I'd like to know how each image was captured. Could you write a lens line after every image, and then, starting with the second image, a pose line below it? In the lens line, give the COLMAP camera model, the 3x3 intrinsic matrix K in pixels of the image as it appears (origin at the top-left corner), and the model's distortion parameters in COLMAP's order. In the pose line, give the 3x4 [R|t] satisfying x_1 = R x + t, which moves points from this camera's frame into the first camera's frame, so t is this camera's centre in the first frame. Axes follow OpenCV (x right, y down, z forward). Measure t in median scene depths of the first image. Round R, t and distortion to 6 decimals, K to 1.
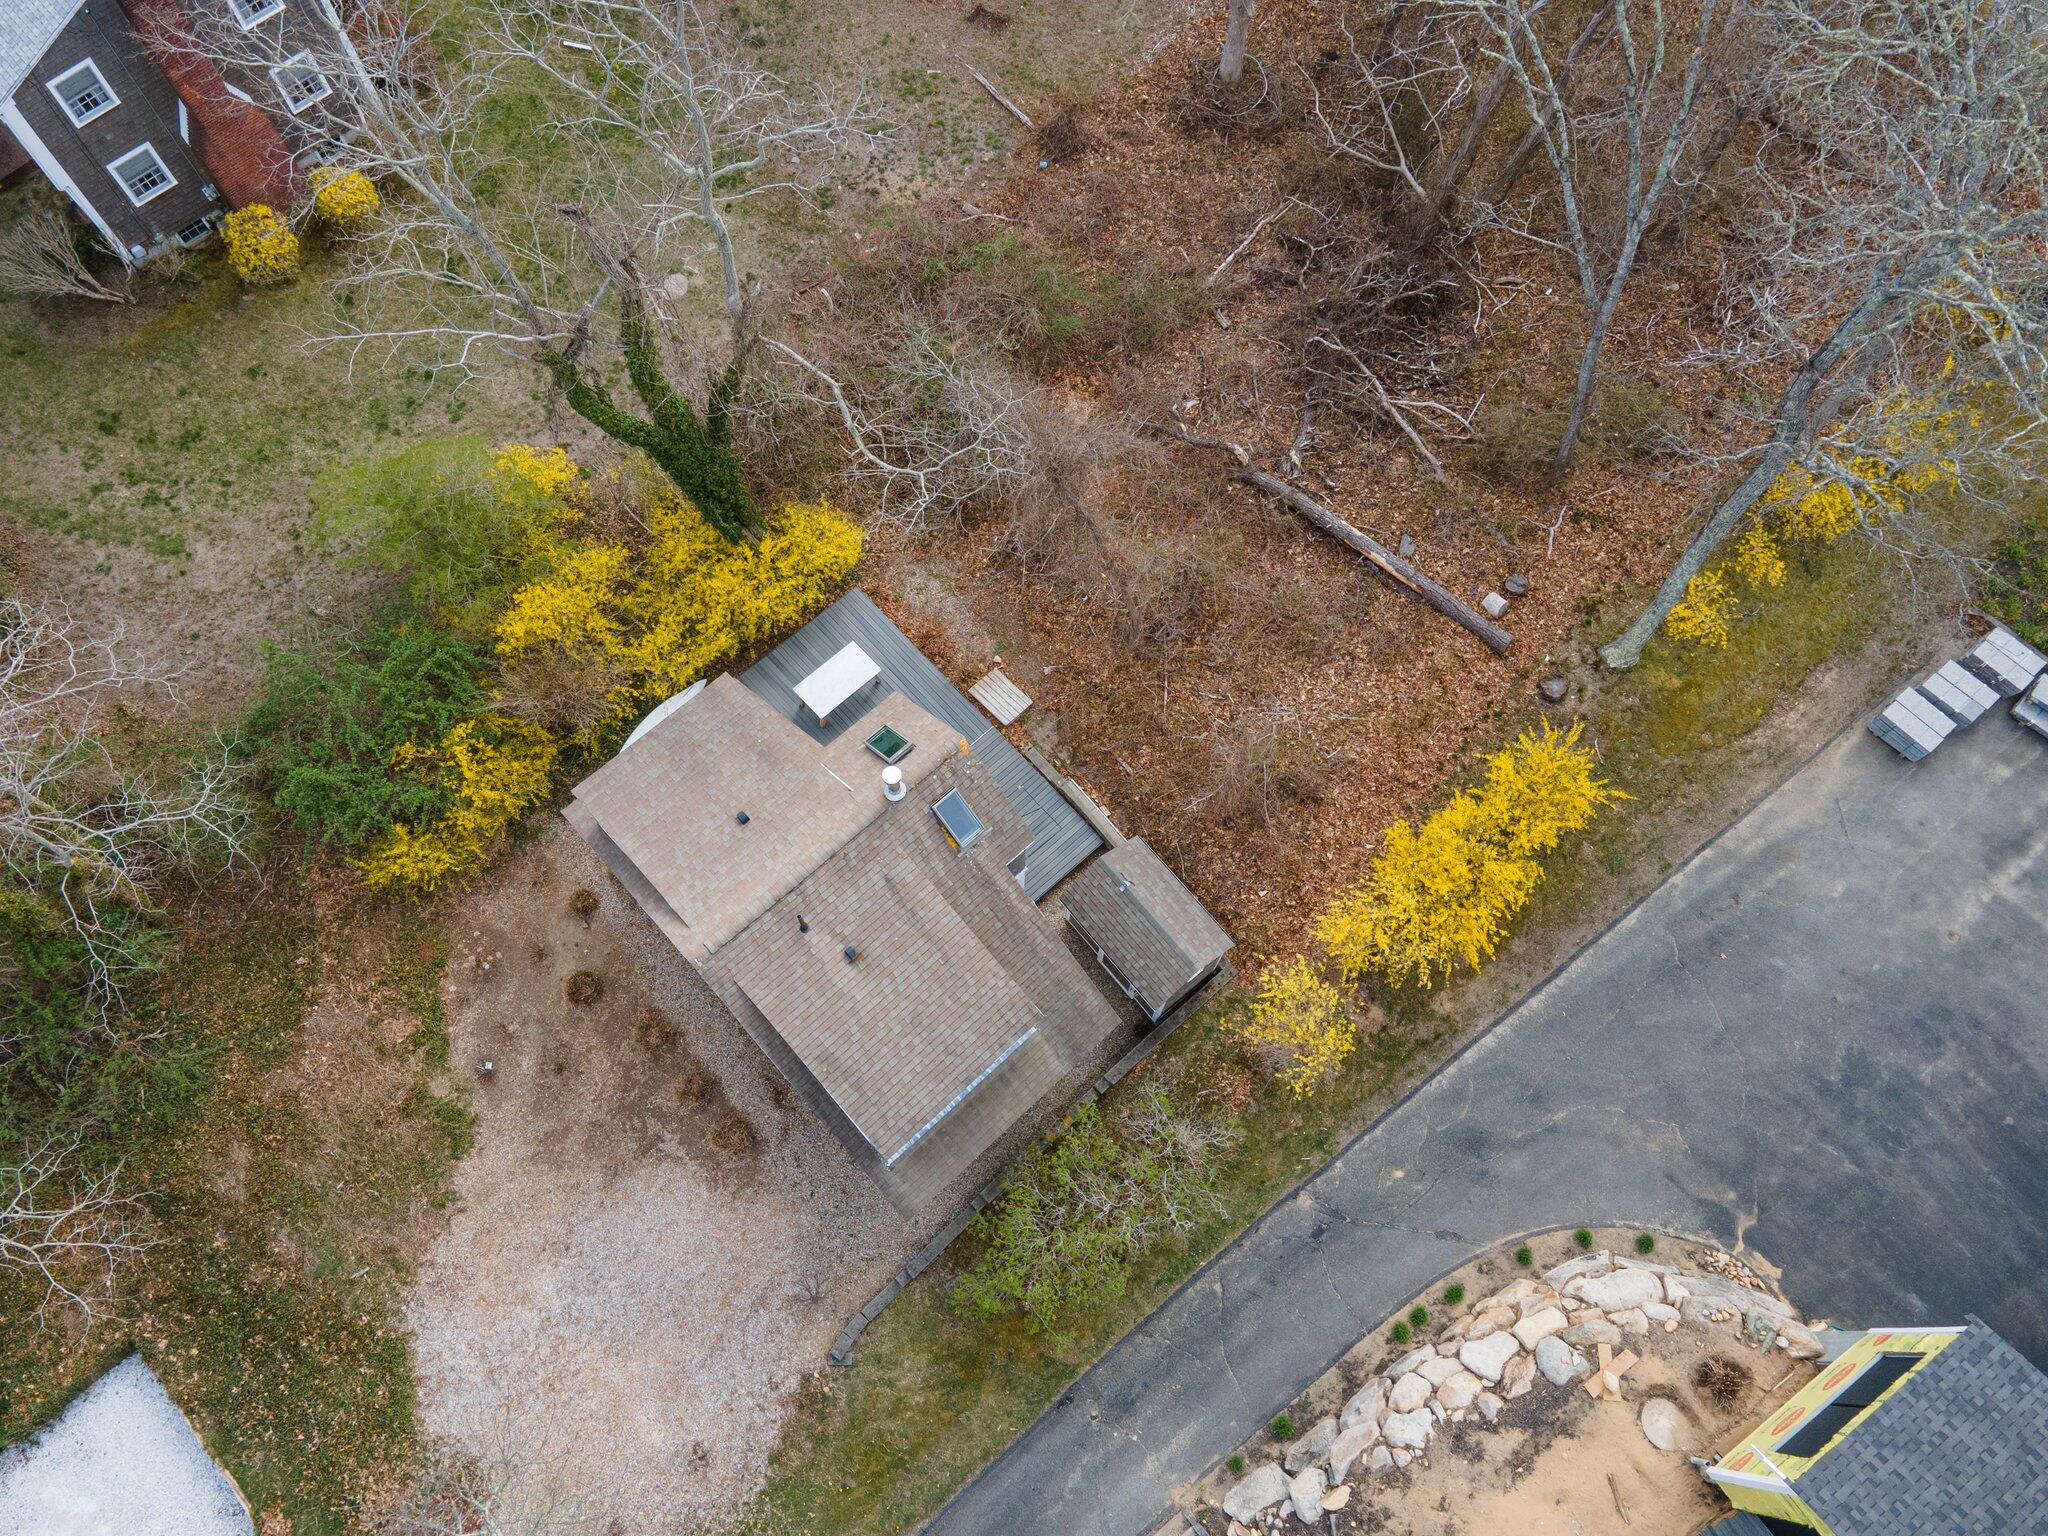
lens RADIAL K [[1477.4, 0, 995.7], [0, 1477.4, 783.5], [0, 0, 1]] dist [0.027520, 0.056360]
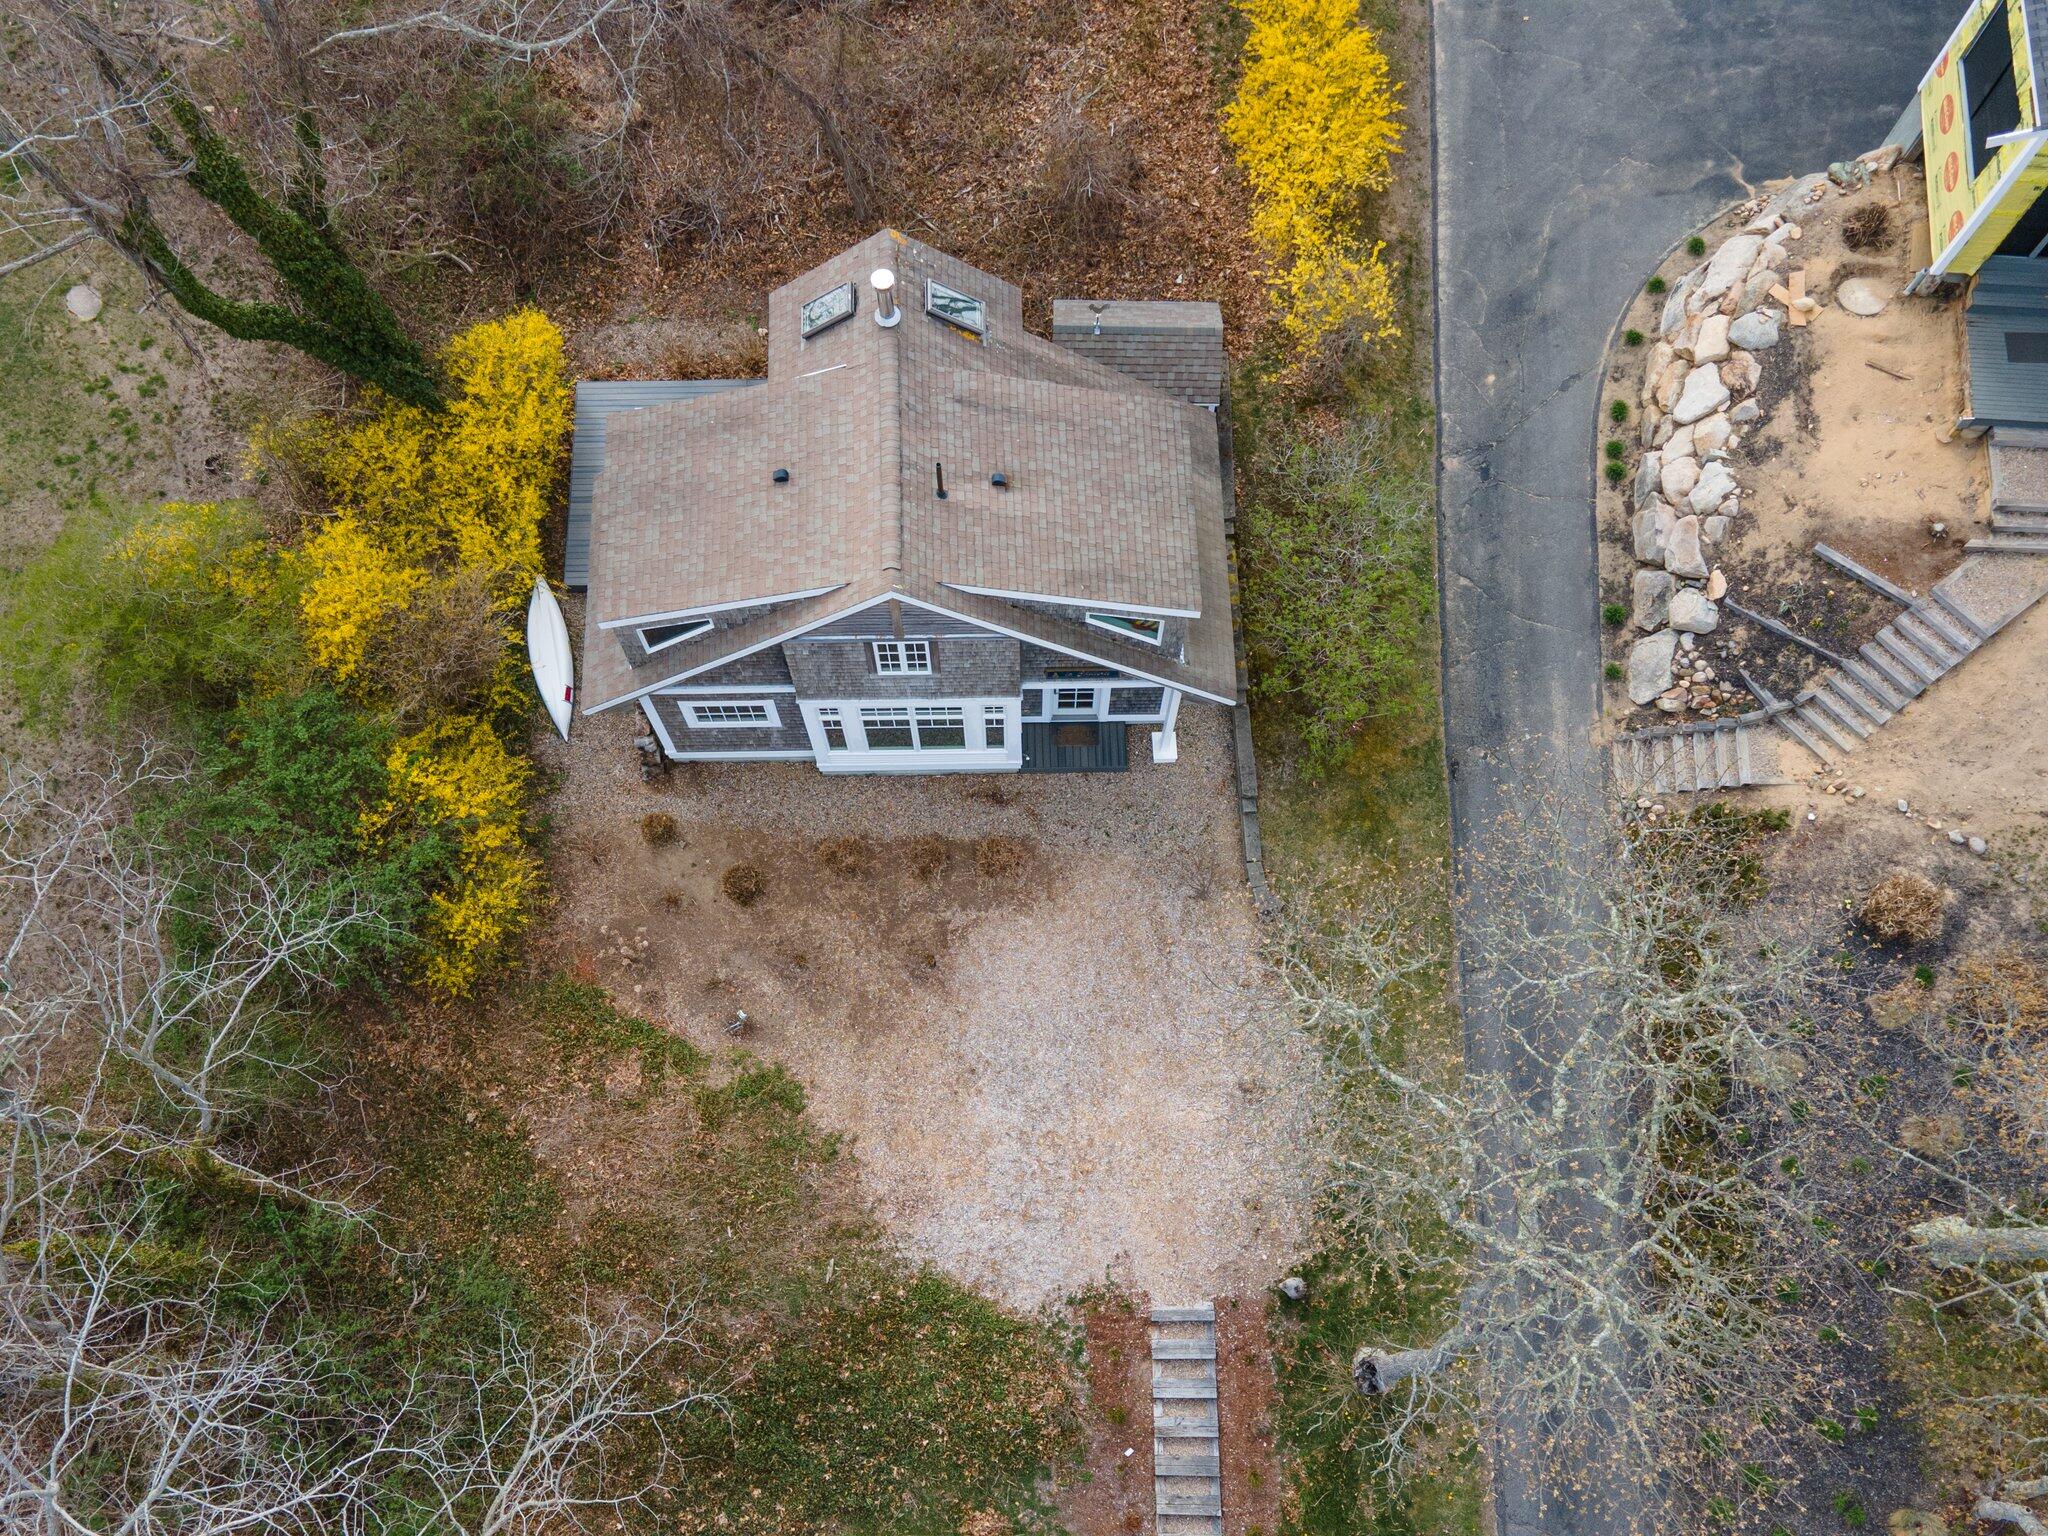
lens RADIAL K [[1575.8, 0, 961.4], [0, 1575.8, 972.4], [0, 0, 1]] dist [0.028207, 0.033839]
pose [[0.658322, -0.721987, 0.212948, -0.435332], [0.709212, 0.689721, 0.145954, 0.134333], [-0.252252, 0.054941, 0.966101, 0.123221]]
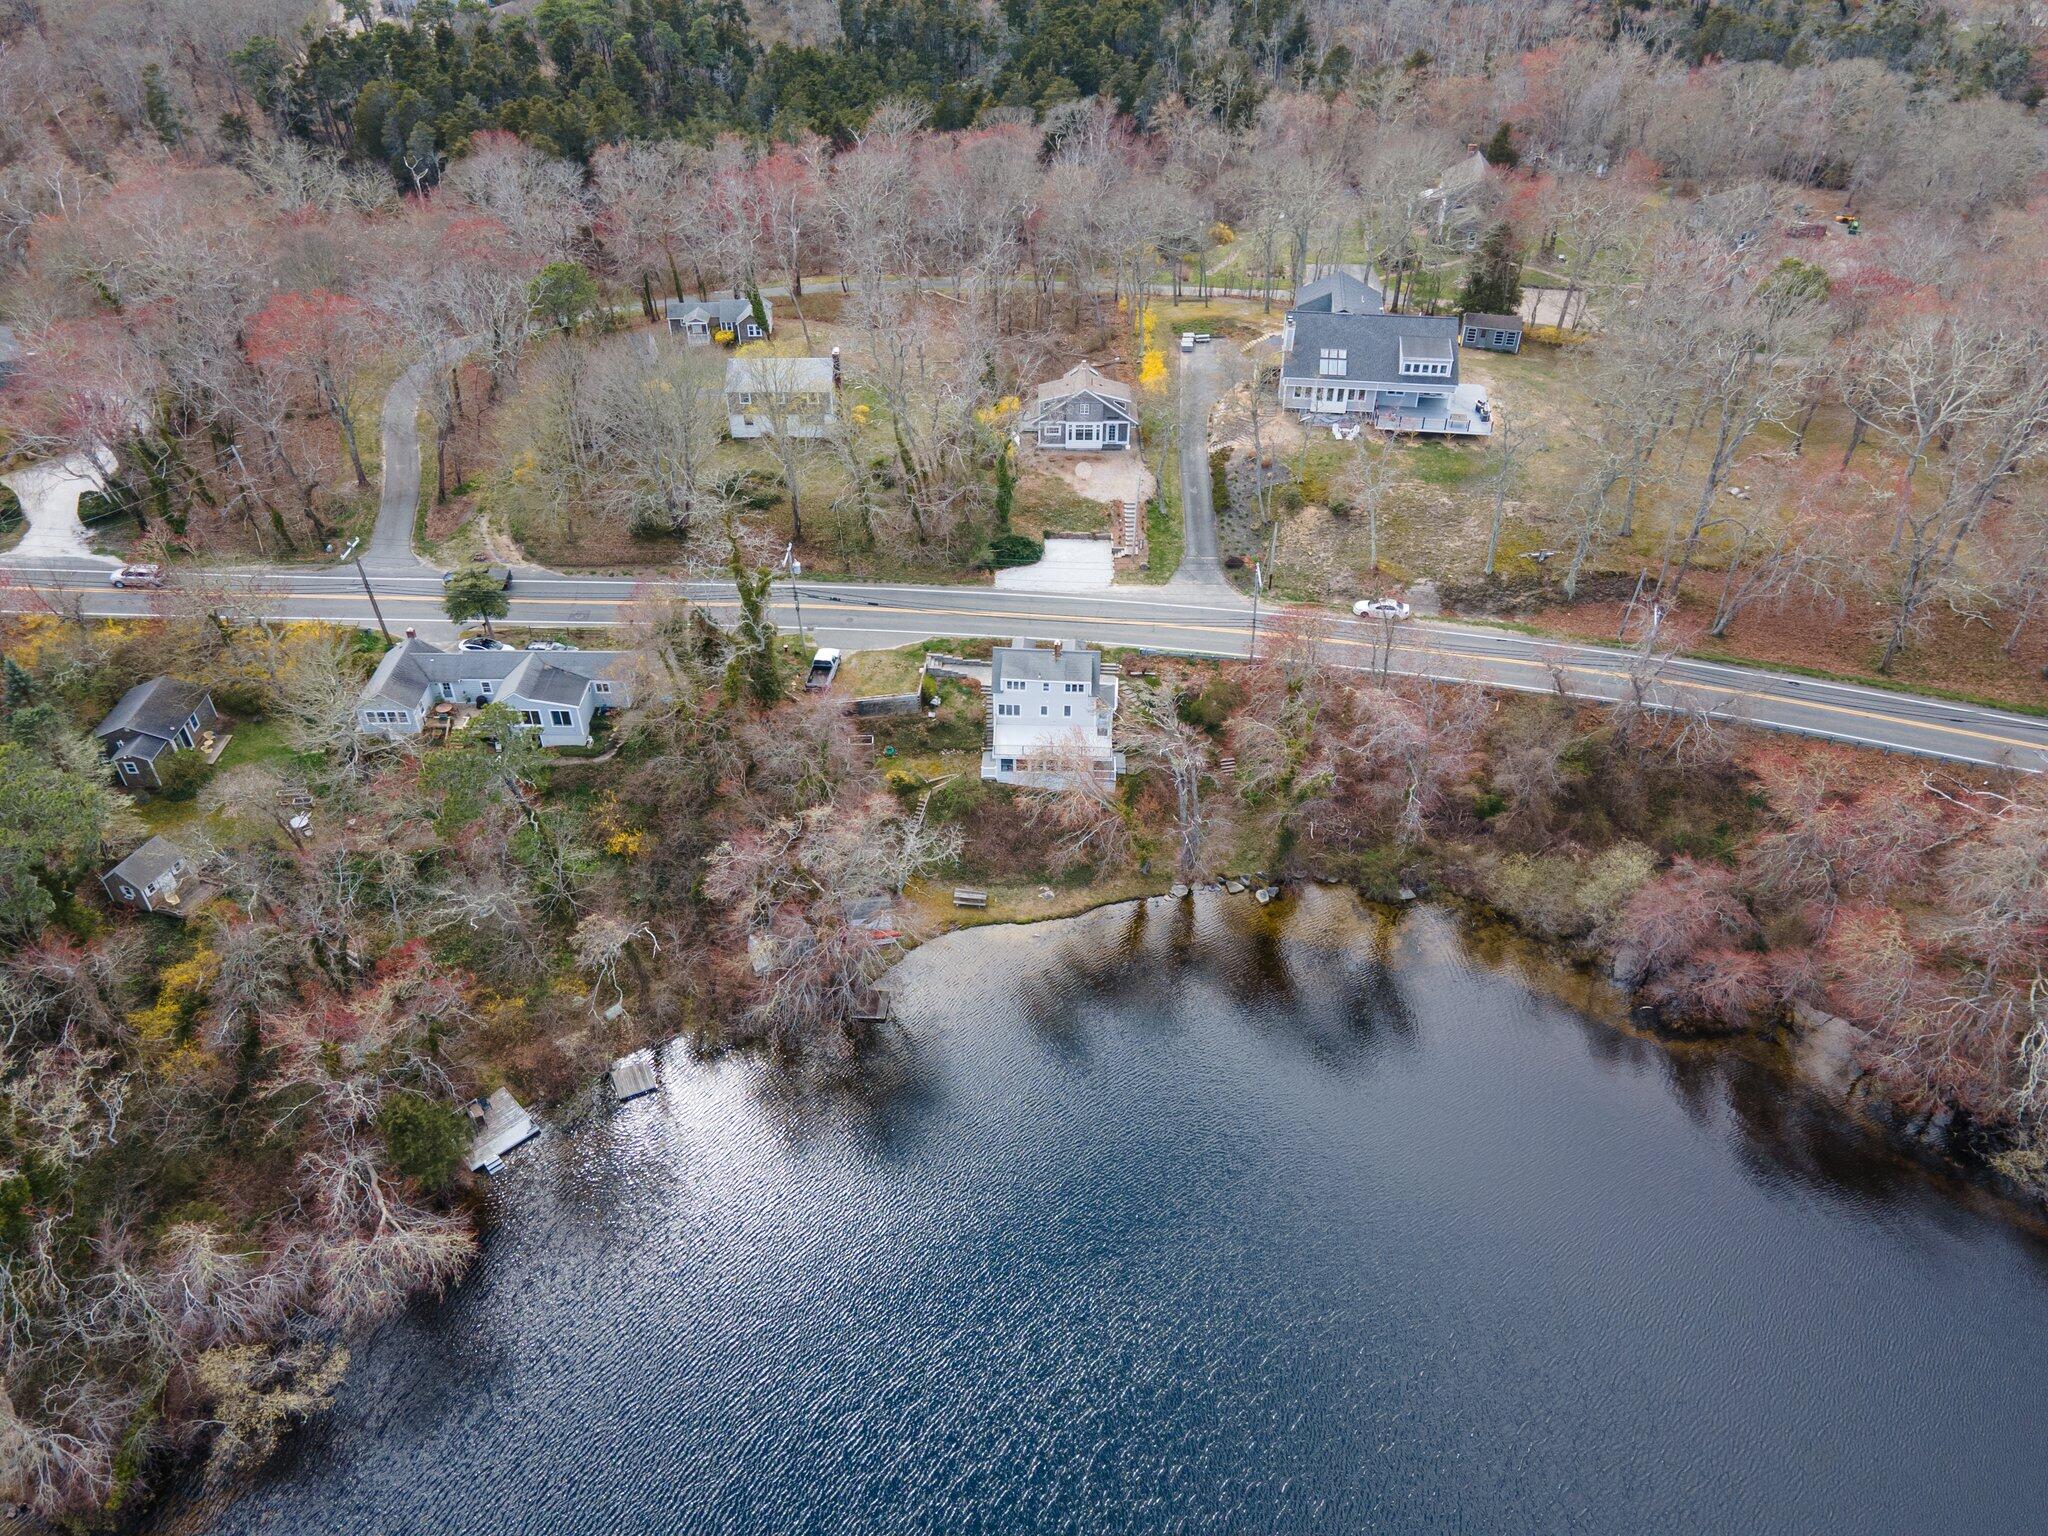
lens RADIAL K [[1477.4, 0, 1025.0], [0, 1477.4, 775.8], [0, 0, 1]] dist [0.027520, 0.056360]
pose [[0.680081, -0.468319, 0.564064, -3.530557], [0.688361, 0.672656, -0.271464, 2.074227], [-0.252289, 0.572897, 0.779833, -2.091676]]
